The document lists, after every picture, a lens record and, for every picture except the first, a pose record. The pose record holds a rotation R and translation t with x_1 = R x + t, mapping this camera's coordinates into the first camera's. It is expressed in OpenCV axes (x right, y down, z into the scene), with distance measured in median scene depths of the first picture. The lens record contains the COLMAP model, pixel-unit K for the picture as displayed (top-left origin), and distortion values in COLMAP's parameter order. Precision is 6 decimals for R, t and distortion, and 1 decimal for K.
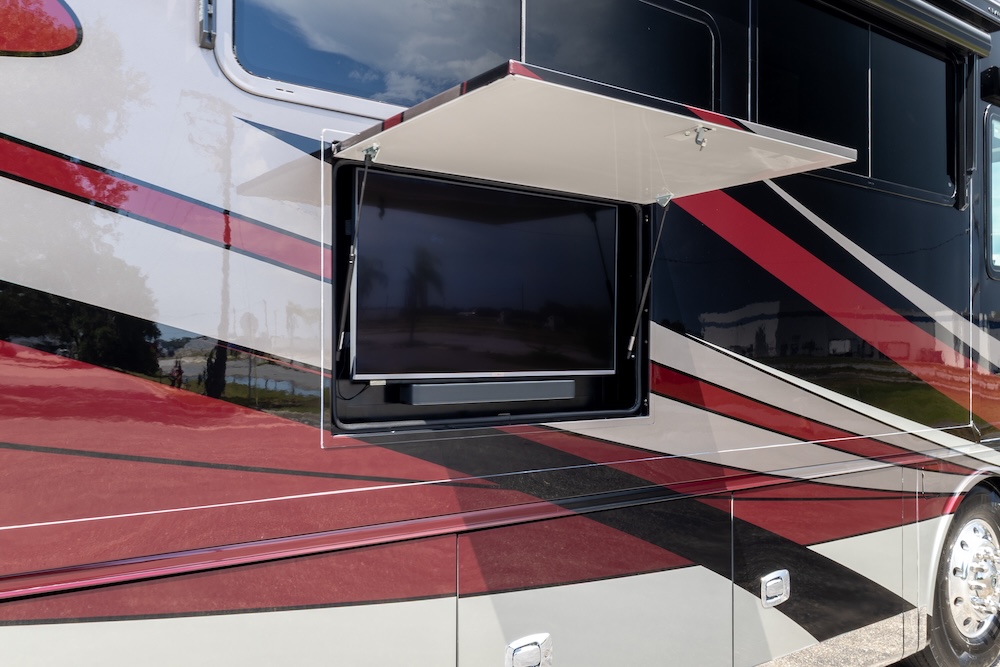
lens RADIAL K [[848.5, 0, 500.0], [0, 848.5, 333.5], [0, 0, 1]] dist [0.012158, 0.003478]
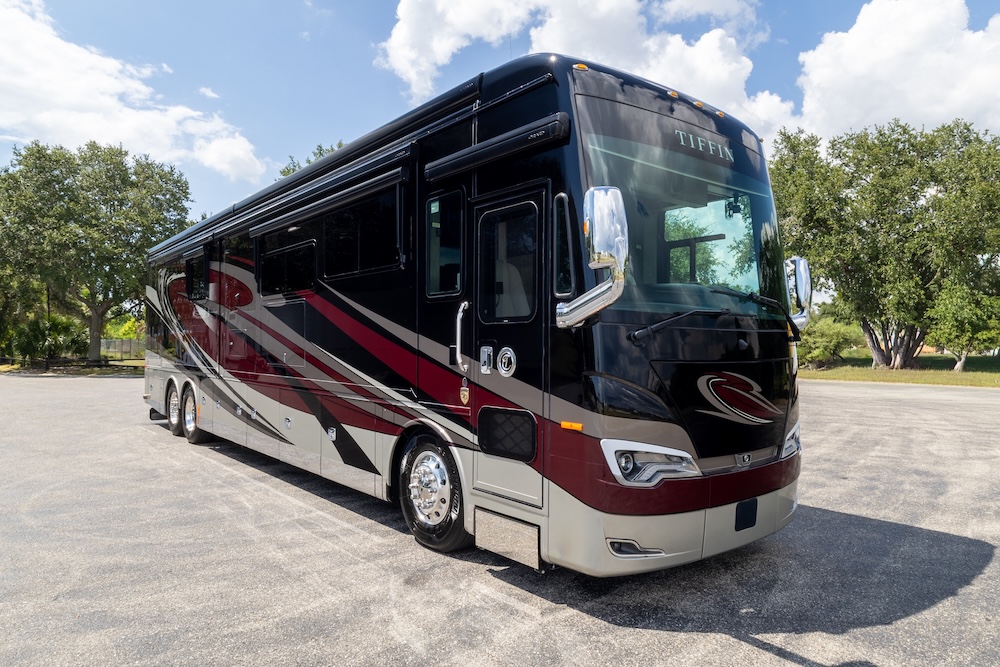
lens RADIAL K [[652.1, 0, 501.7], [0, 652.1, 349.5], [0, 0, 1]] dist [0.006339, 0.001056]
pose [[0.022699, -0.007586, -0.999714, 2.341117], [0.003370, 0.999966, -0.007512, 0.043247], [0.999737, -0.003198, 0.022724, 1.441029]]
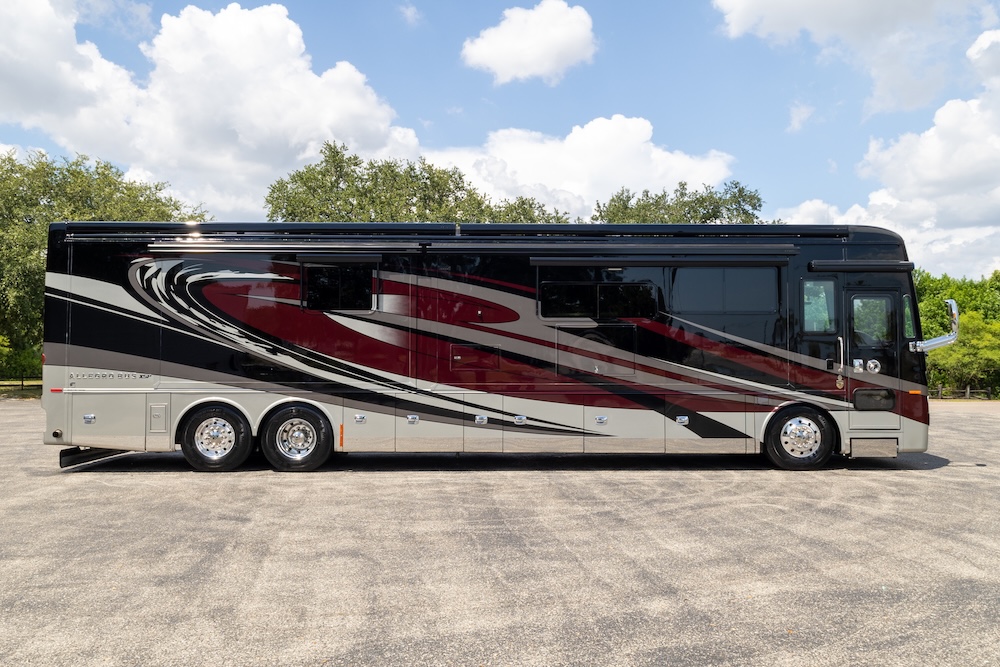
lens RADIAL K [[821.8, 0, 495.5], [0, 821.8, 348.3], [0, 0, 1]] dist [0.010527, -0.003058]
pose [[0.798170, -0.024184, -0.601947, 1.862317], [0.013465, 0.999660, -0.022308, 0.036032], [0.602282, 0.009701, 0.798224, -2.472771]]
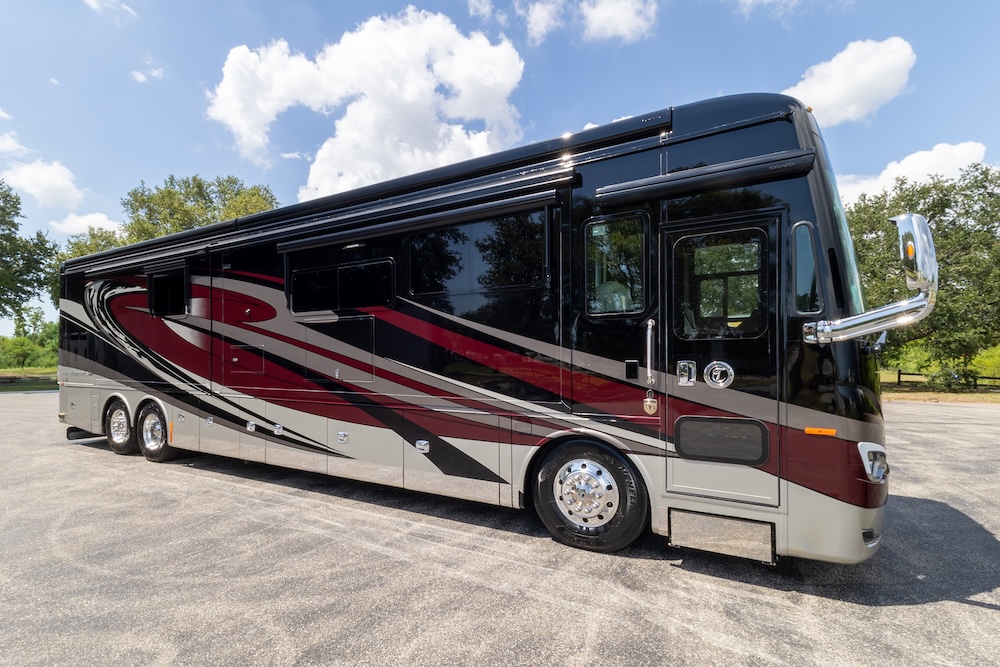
lens RADIAL K [[515.3, 0, 464.8], [0, 515.3, 366.1], [0, 0, 1]] dist [0.016353, -0.000492]
pose [[0.325164, -0.003853, -0.945650, 1.914232], [0.010690, 0.999943, -0.000399, 0.033123], [0.945597, -0.009979, 0.325186, 0.556666]]
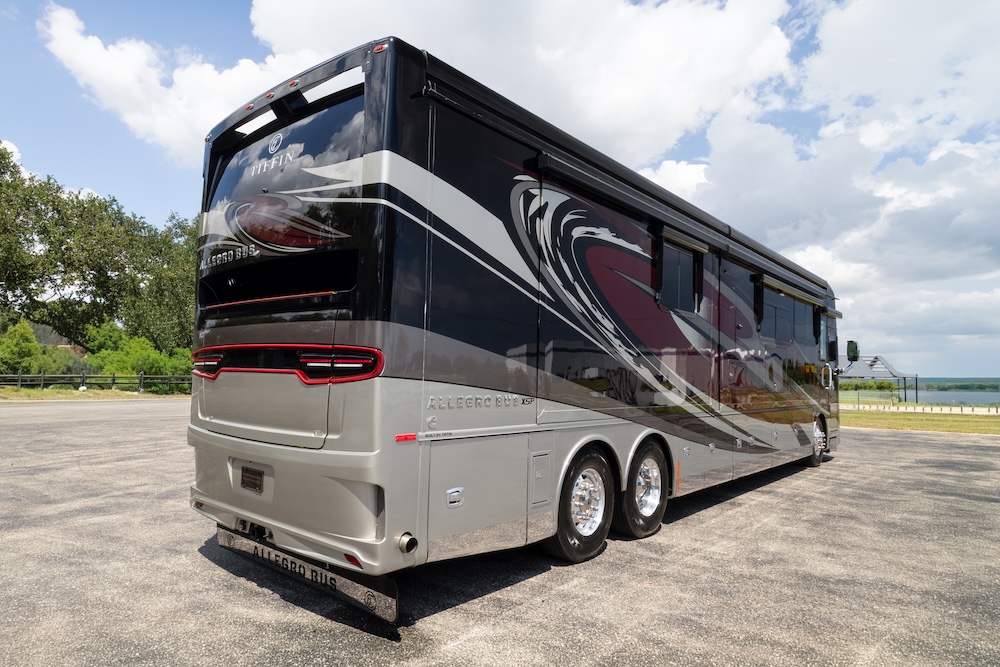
lens RADIAL K [[652.1, 0, 501.7], [0, 652.1, 349.5], [0, 0, 1]] dist [0.006339, 0.001056]
pose [[0.970127, 0.024665, 0.241341, -1.997107], [-0.019025, 0.999489, -0.025671, -0.022111], [-0.241851, 0.020313, 0.970101, -1.952612]]
